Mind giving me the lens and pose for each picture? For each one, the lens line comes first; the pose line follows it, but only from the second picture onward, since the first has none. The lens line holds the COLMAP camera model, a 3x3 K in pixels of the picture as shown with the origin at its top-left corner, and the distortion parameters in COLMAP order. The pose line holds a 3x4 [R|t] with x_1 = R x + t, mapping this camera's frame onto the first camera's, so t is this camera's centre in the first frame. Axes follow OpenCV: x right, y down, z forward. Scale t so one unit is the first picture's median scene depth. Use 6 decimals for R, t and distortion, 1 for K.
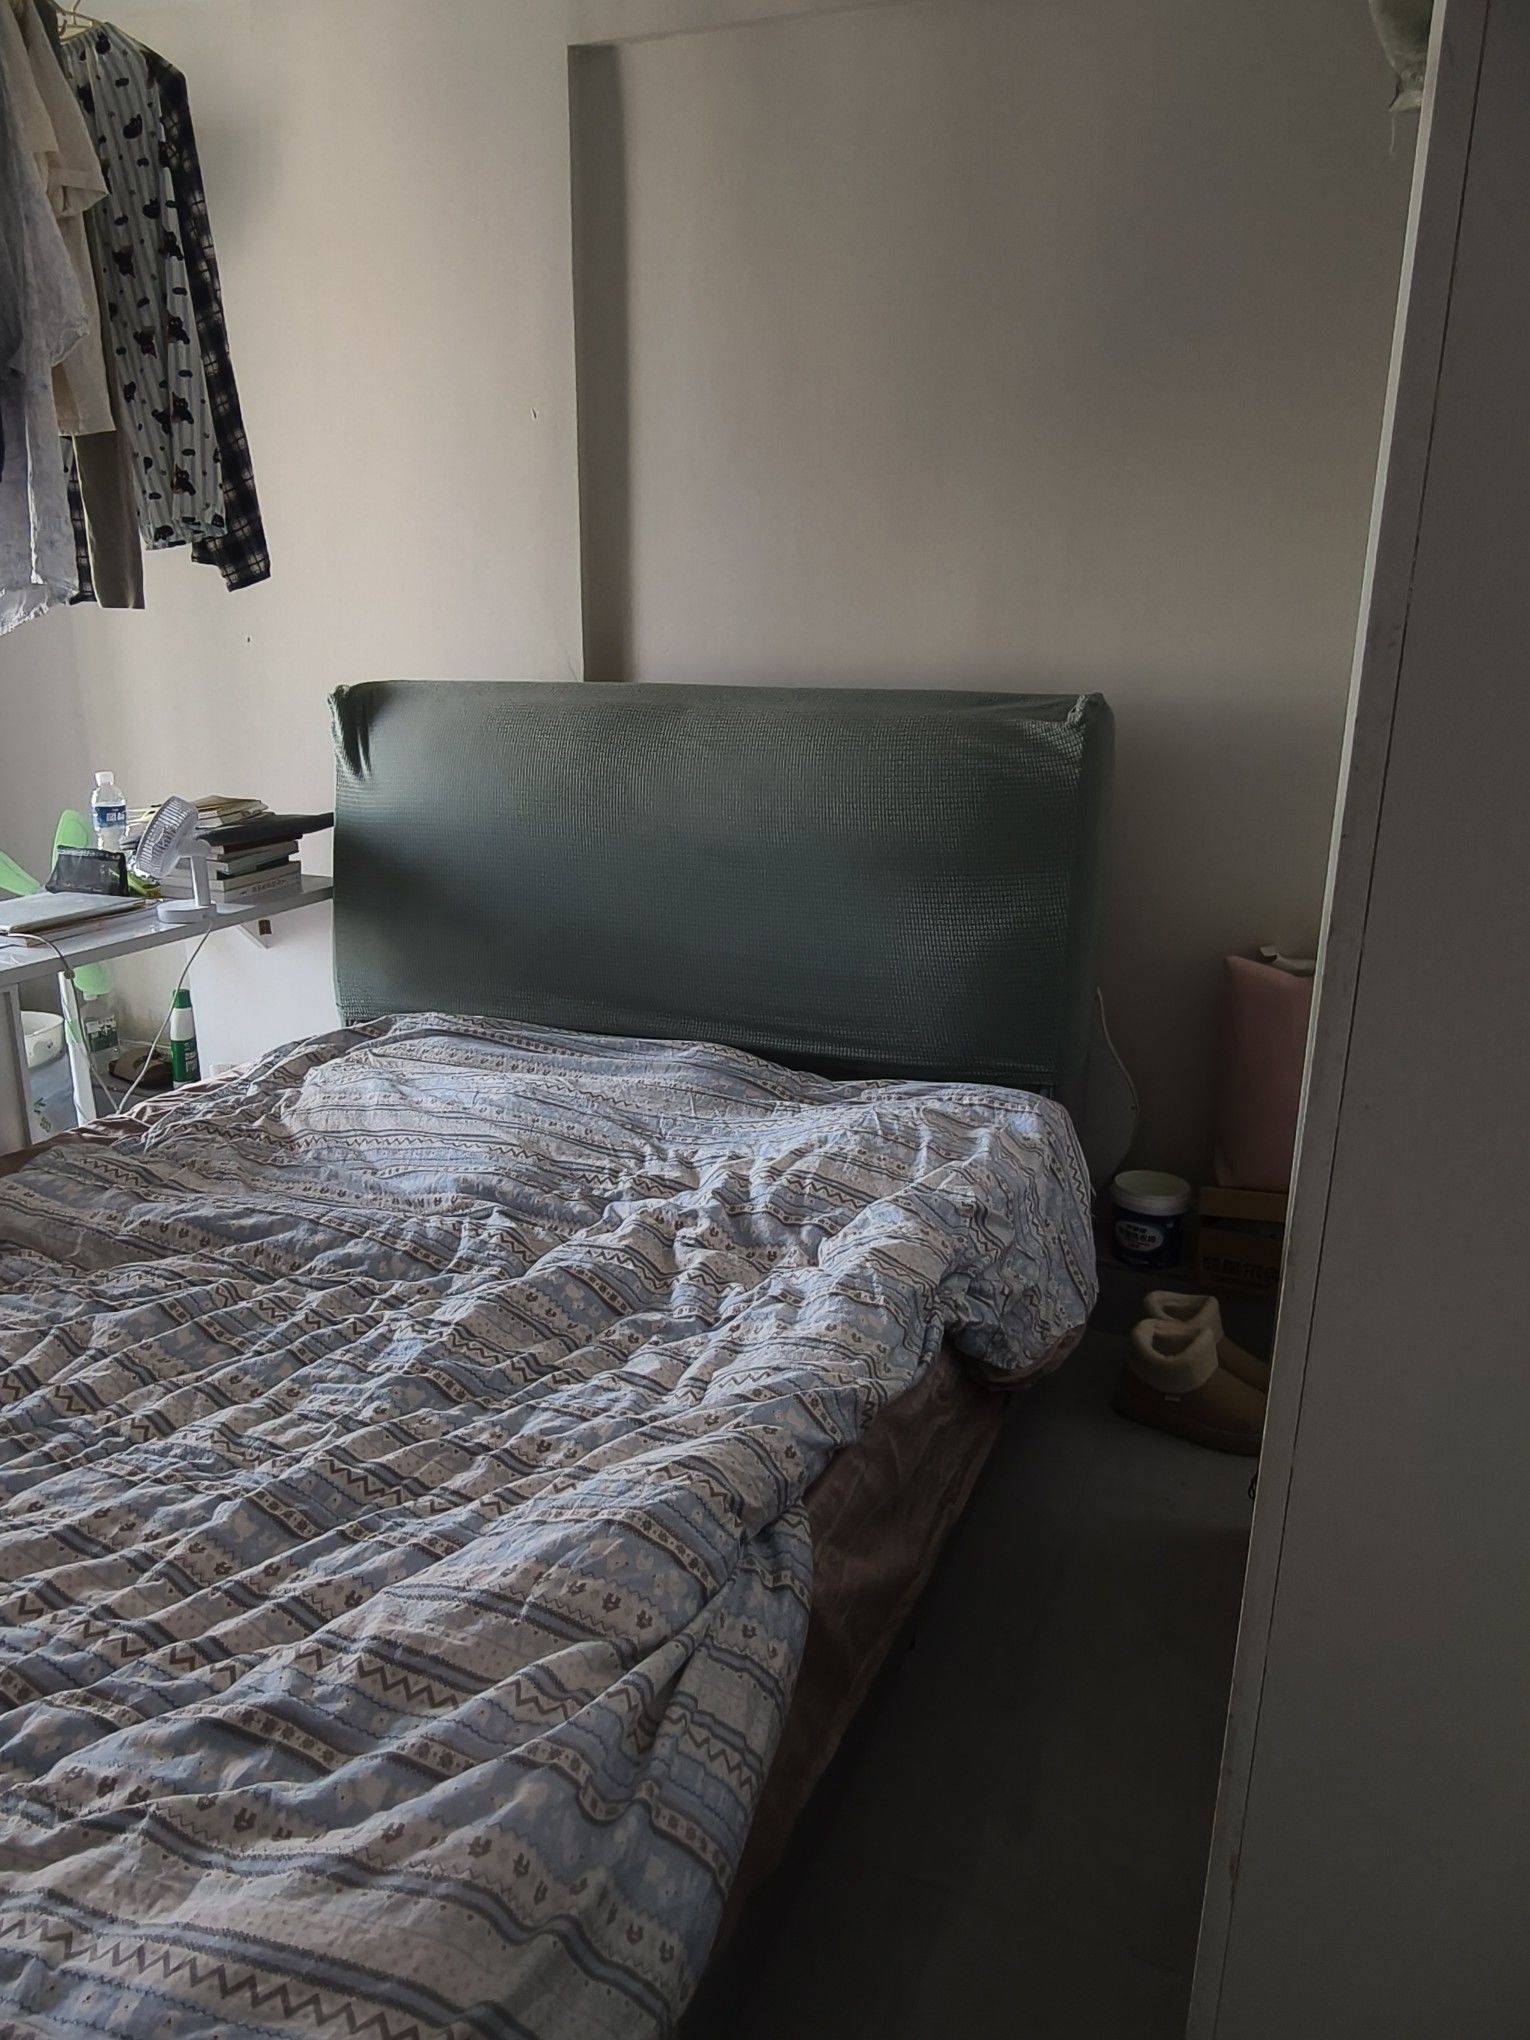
lens RADIAL K [[1386.9, 0, 759.5], [0, 1386.9, 1022.5], [0, 0, 1]] dist [-0.000023, -0.003375]
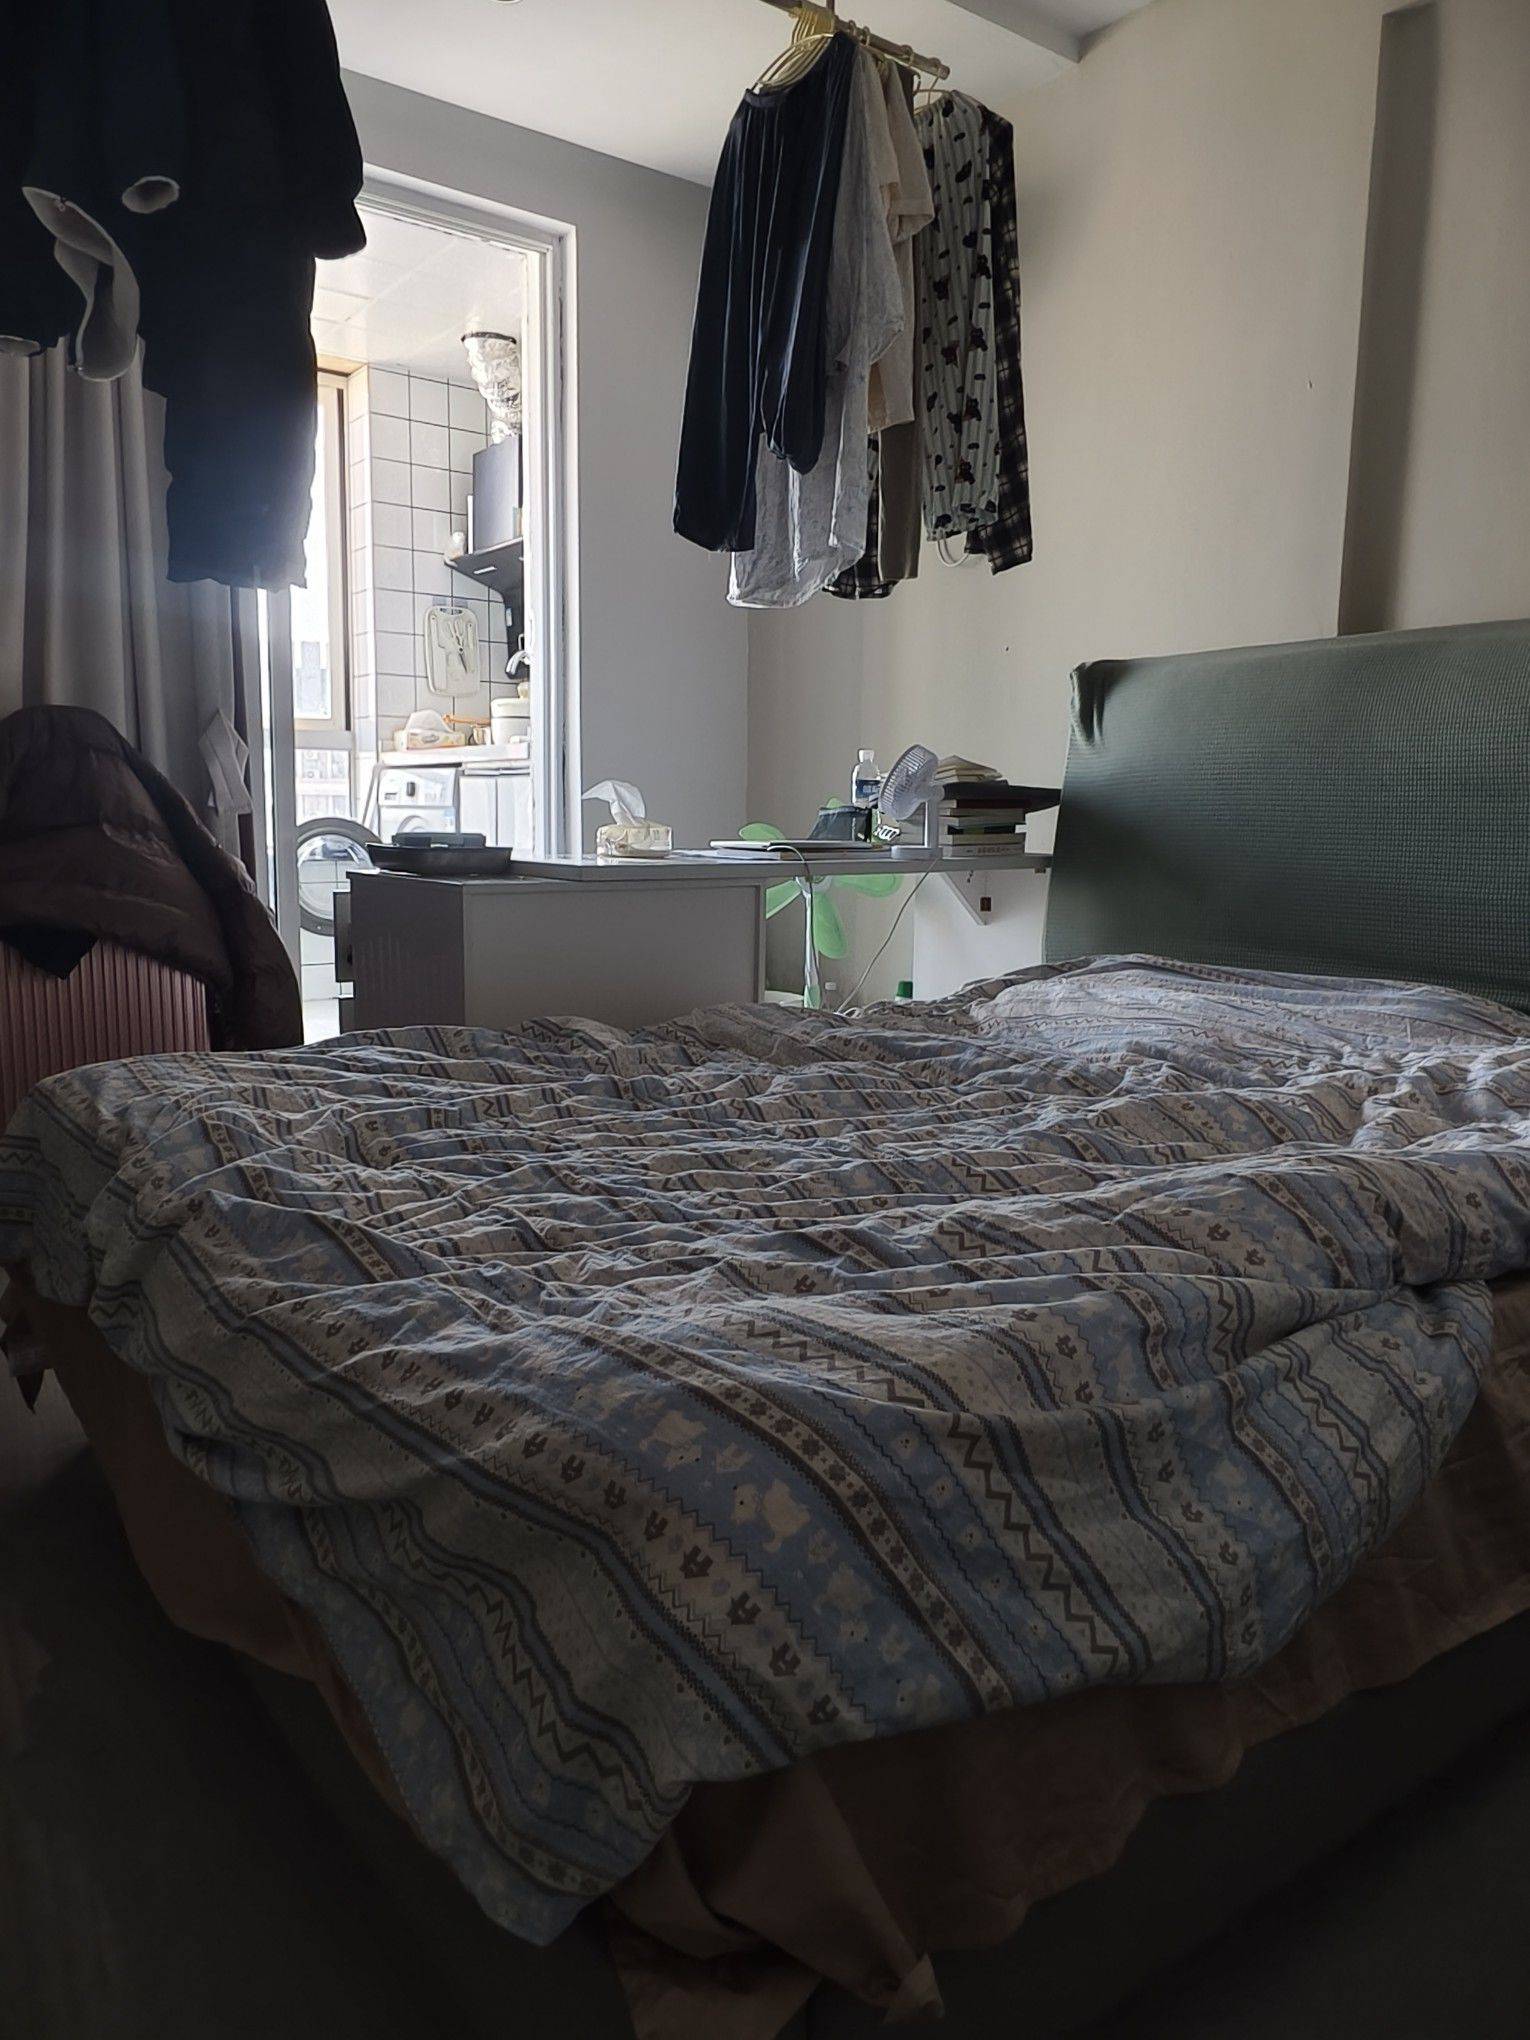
lens RADIAL K [[1386.9, 0, 759.5], [0, 1386.9, 1022.5], [0, 0, 1]] dist [-0.000023, -0.003375]
pose [[0.863555, 0.079567, -0.497938, 0.032758], [-0.146693, 0.984404, -0.097103, 0.197629], [0.482446, 0.156898, 0.861759, 0.038675]]
